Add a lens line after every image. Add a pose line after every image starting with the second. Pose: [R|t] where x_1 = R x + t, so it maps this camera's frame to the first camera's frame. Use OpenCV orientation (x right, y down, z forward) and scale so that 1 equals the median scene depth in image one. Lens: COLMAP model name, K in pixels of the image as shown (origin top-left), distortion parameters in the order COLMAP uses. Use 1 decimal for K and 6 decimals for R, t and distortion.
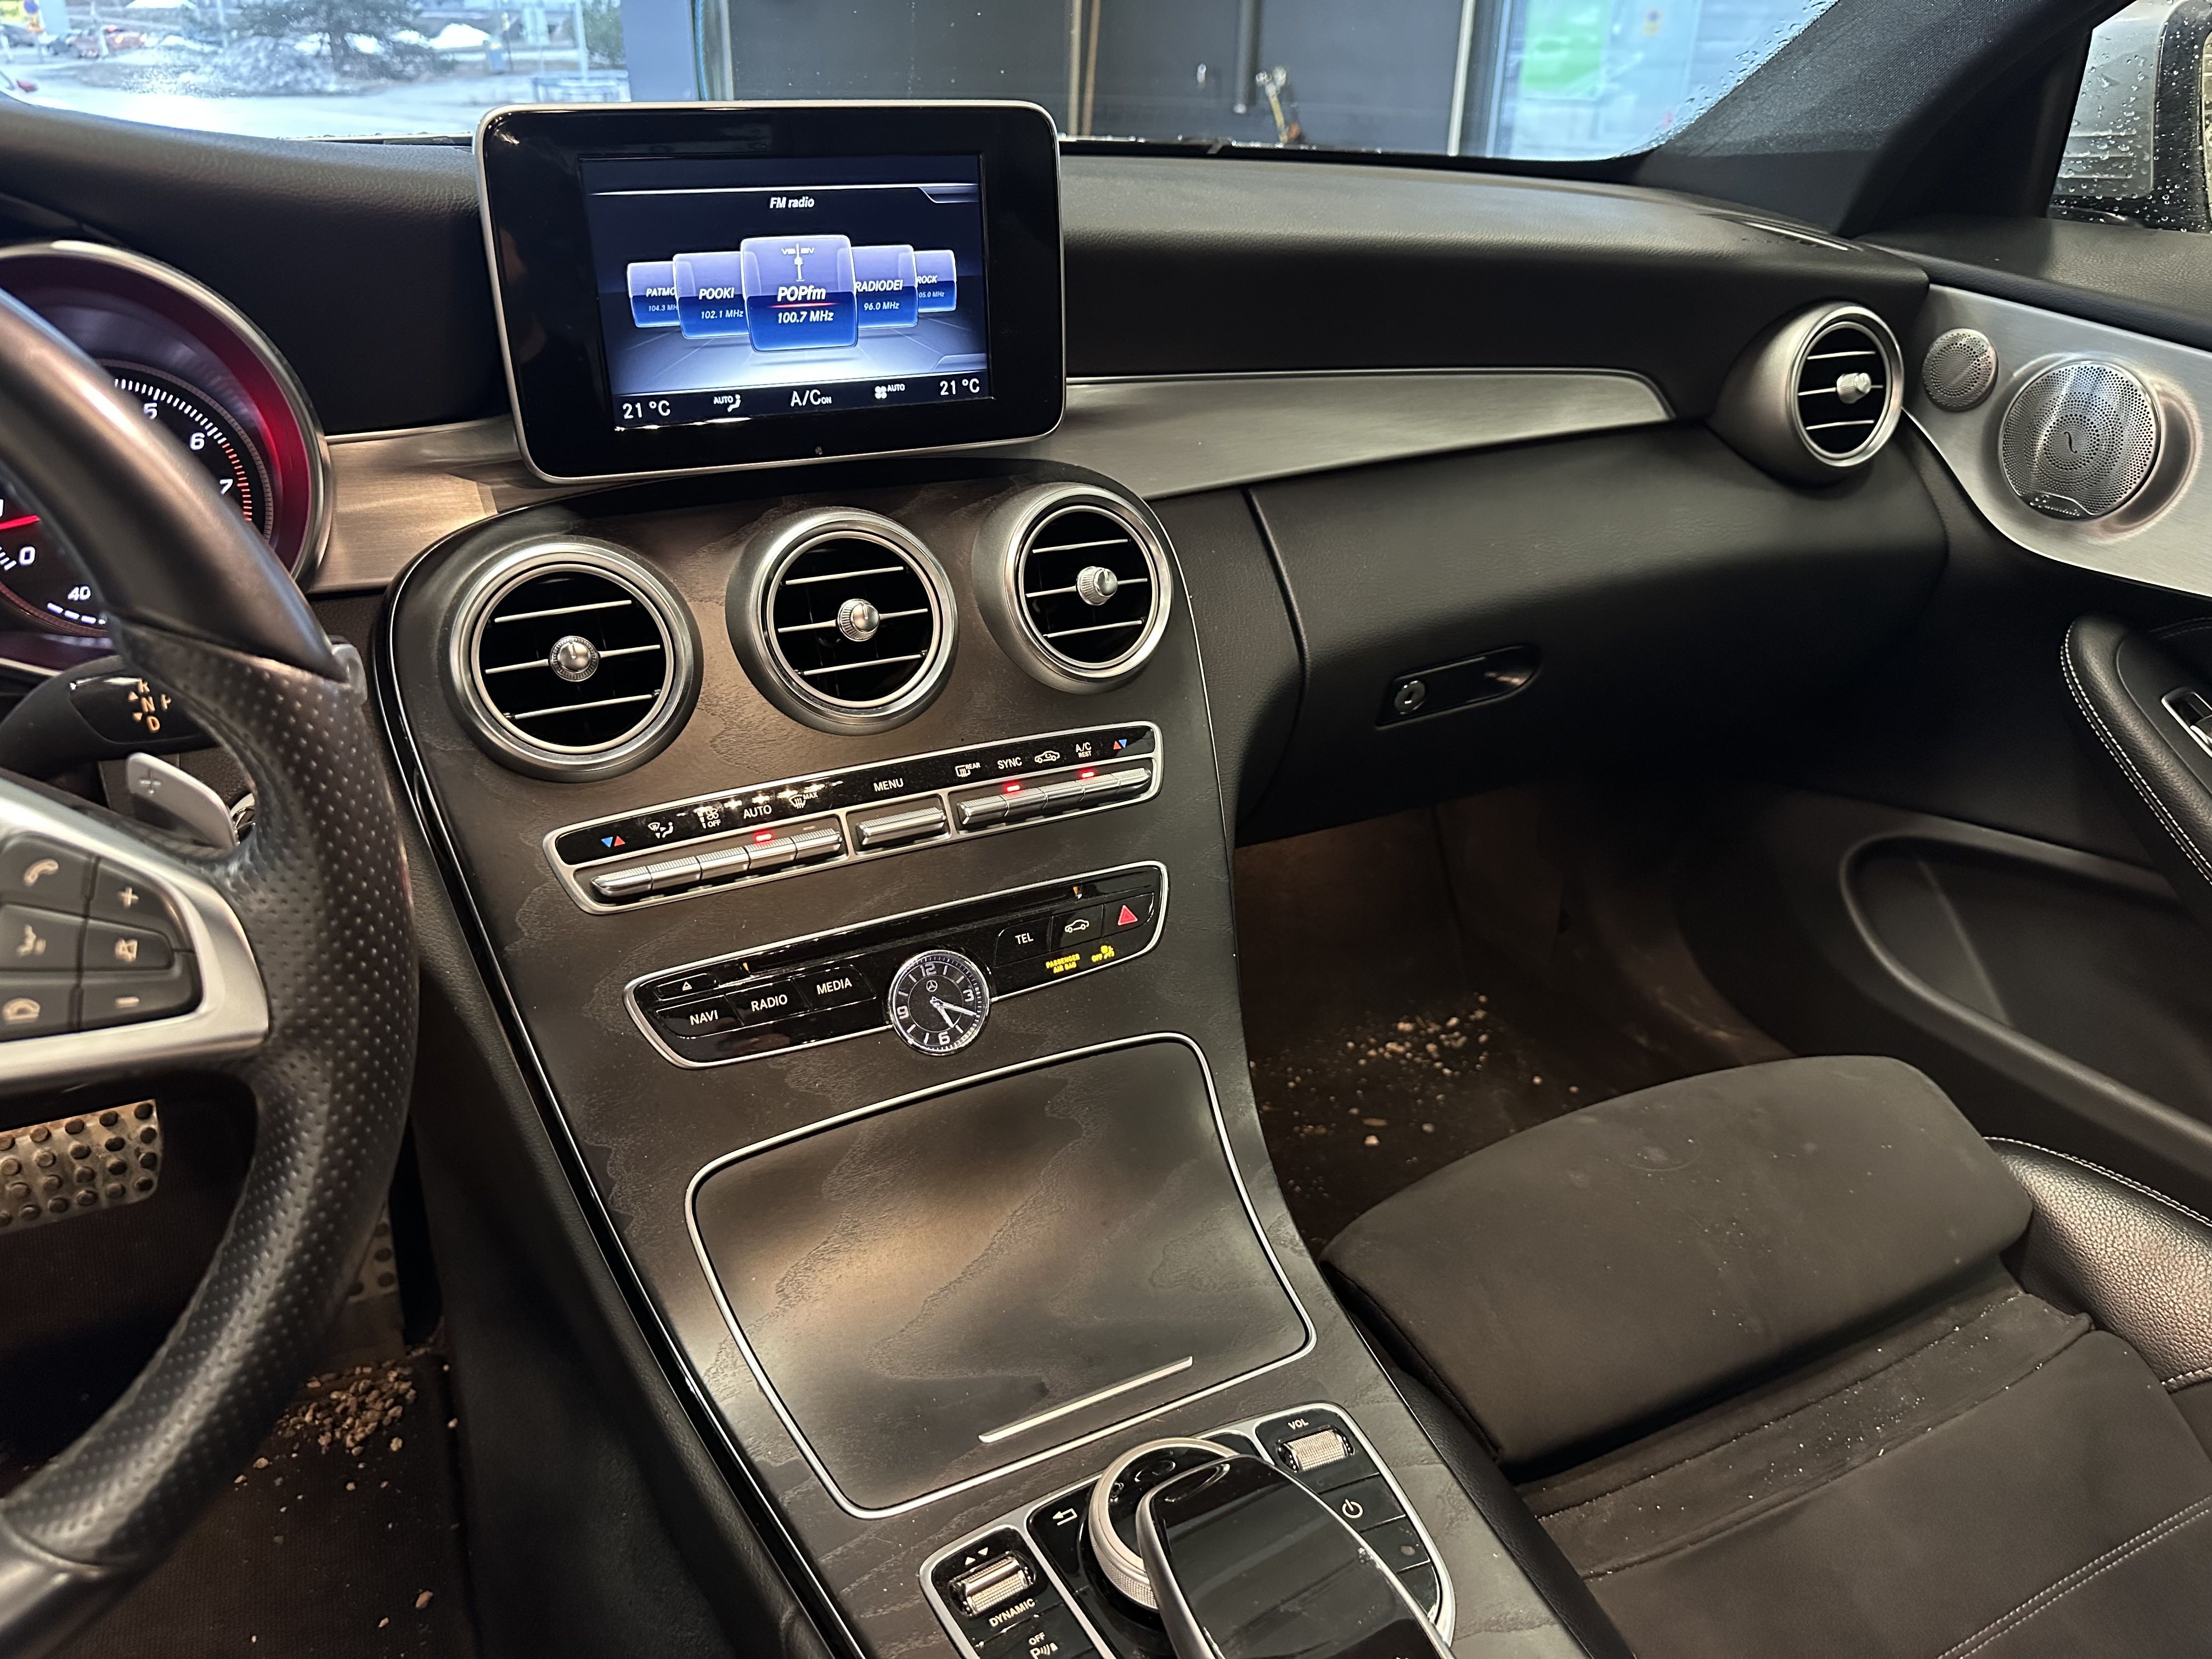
lens RADIAL K [[1604.3, 0, 1106.0], [0, 1604.3, 829.5], [0, 0, 1]] dist [0.077082, -0.062589]
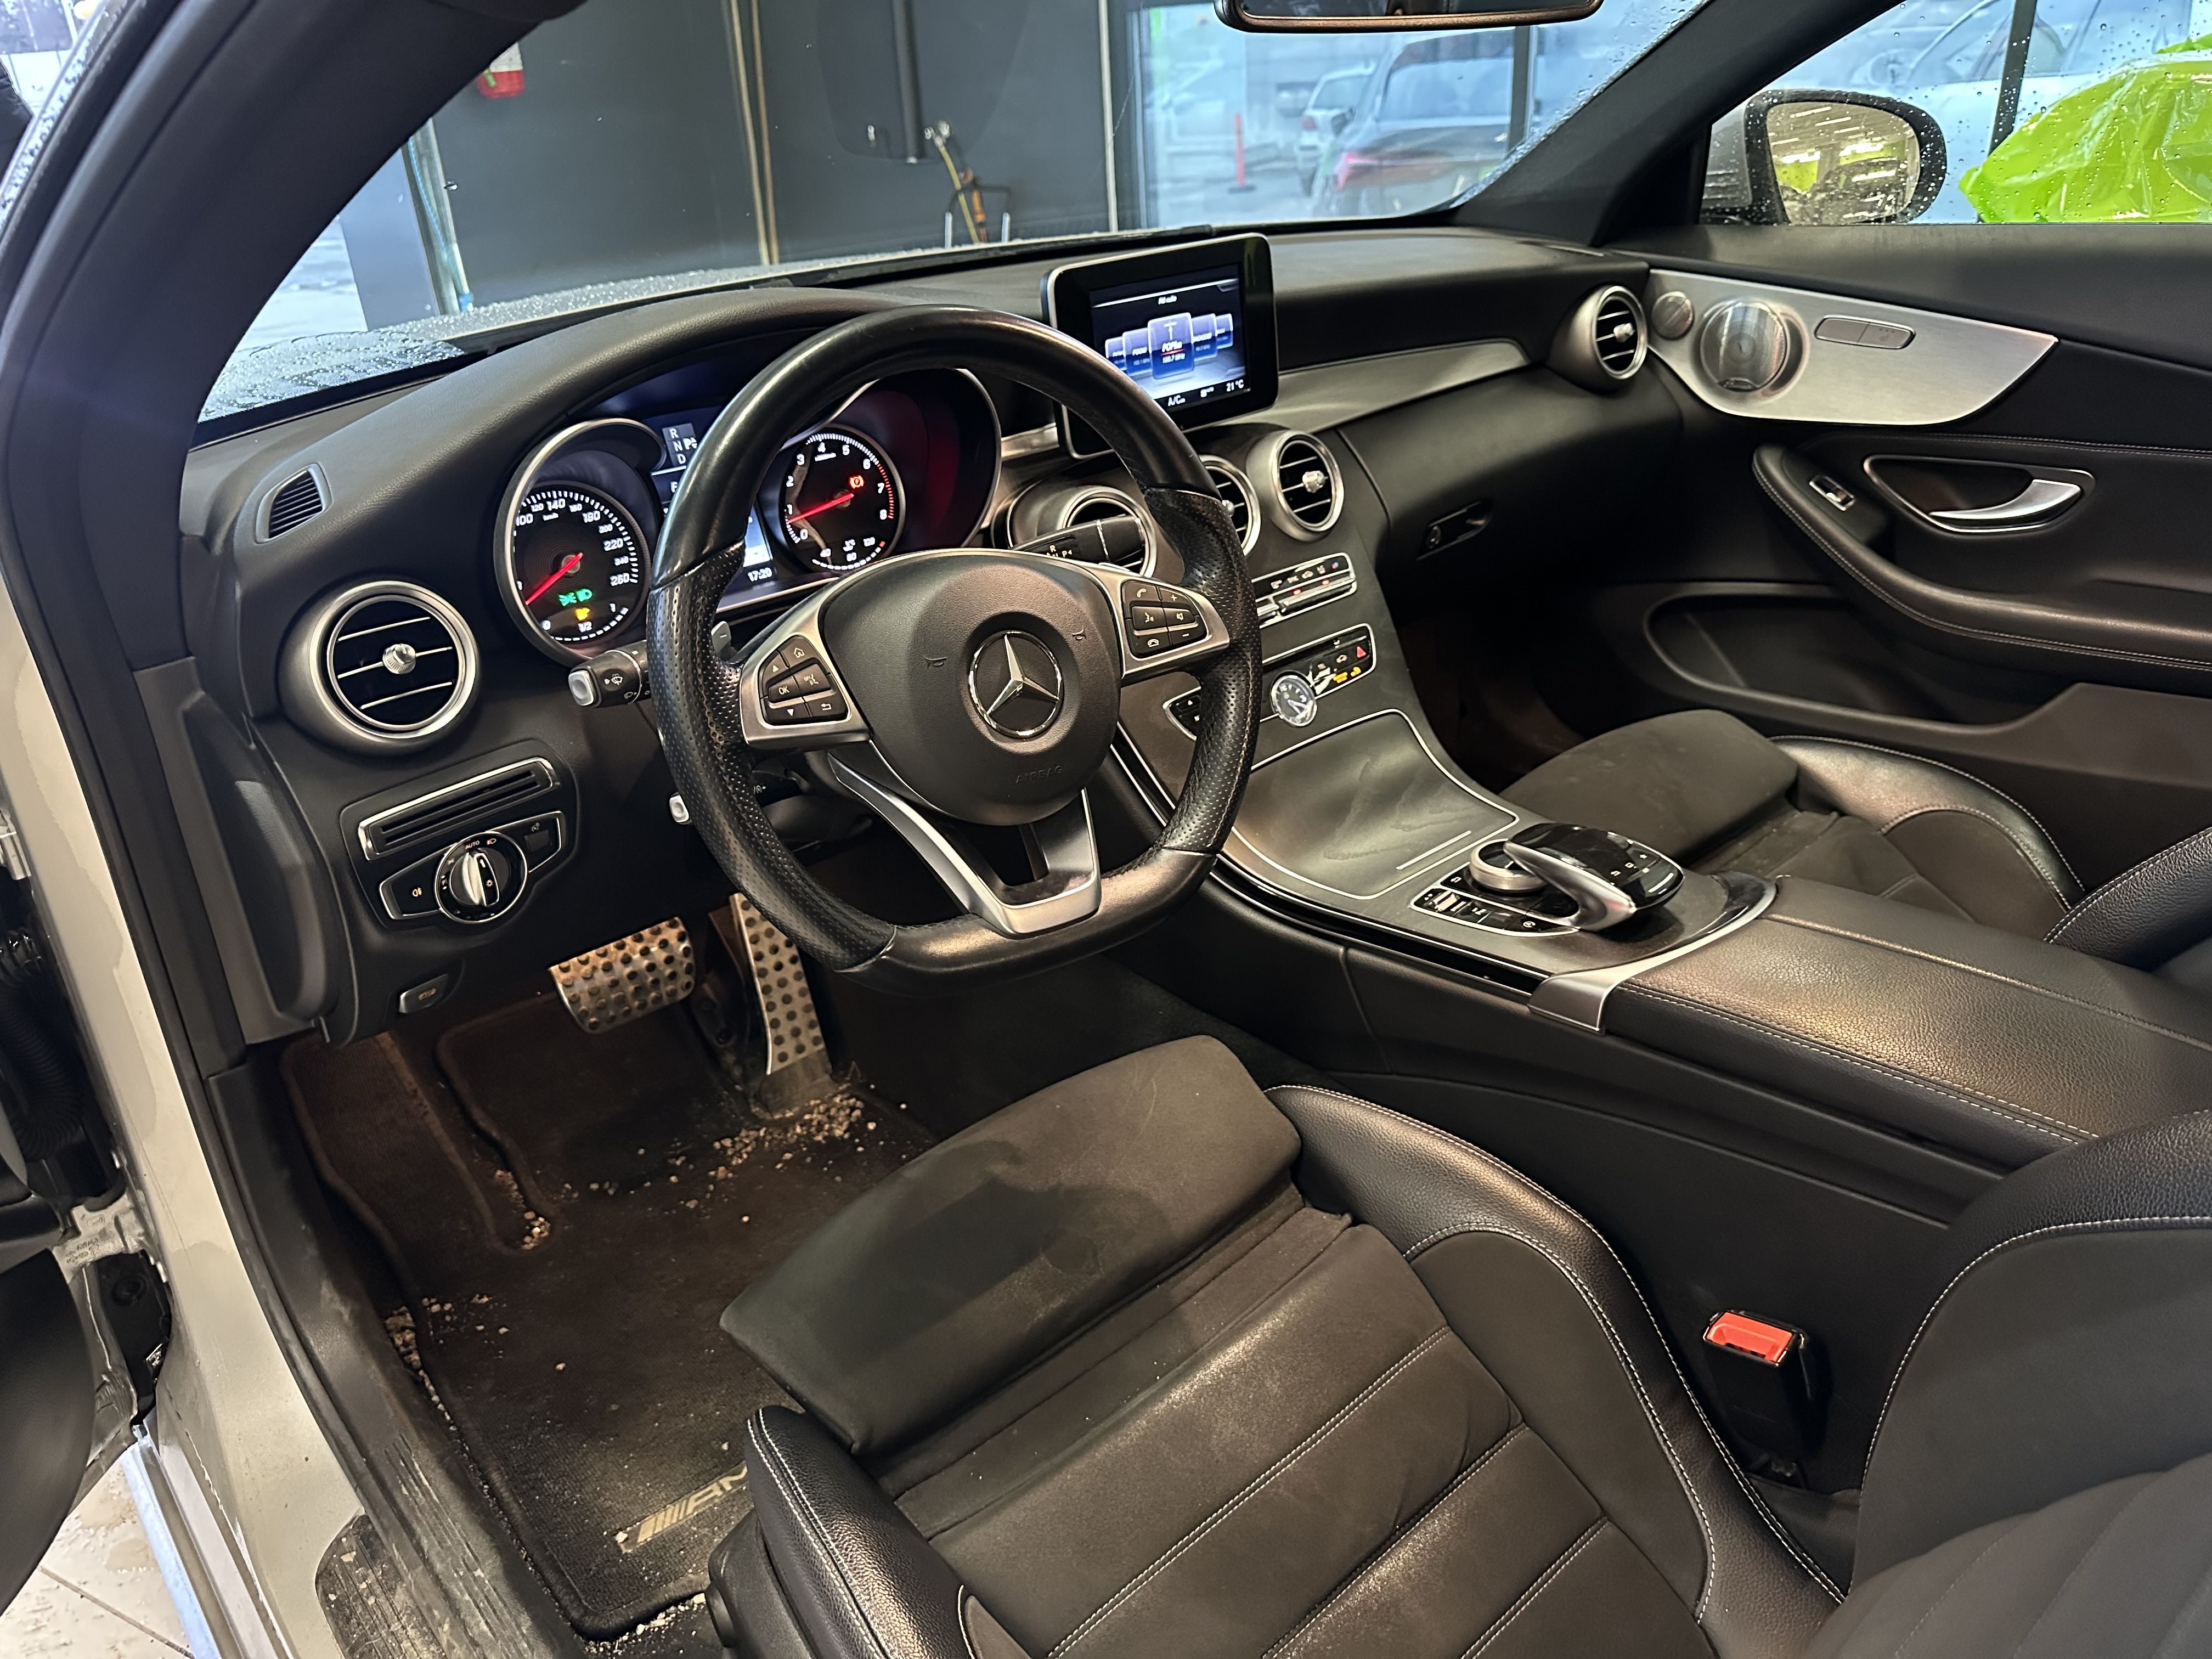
lens RADIAL K [[1604.3, 0, 1106.0], [0, 1604.3, 829.5], [0, 0, 1]] dist [0.077082, -0.062589]
pose [[0.965865, -0.176379, 0.189725, -0.511352], [0.179066, 0.983832, 0.003023, 0.151962], [-0.187190, 0.031054, 0.981833, -0.602949]]
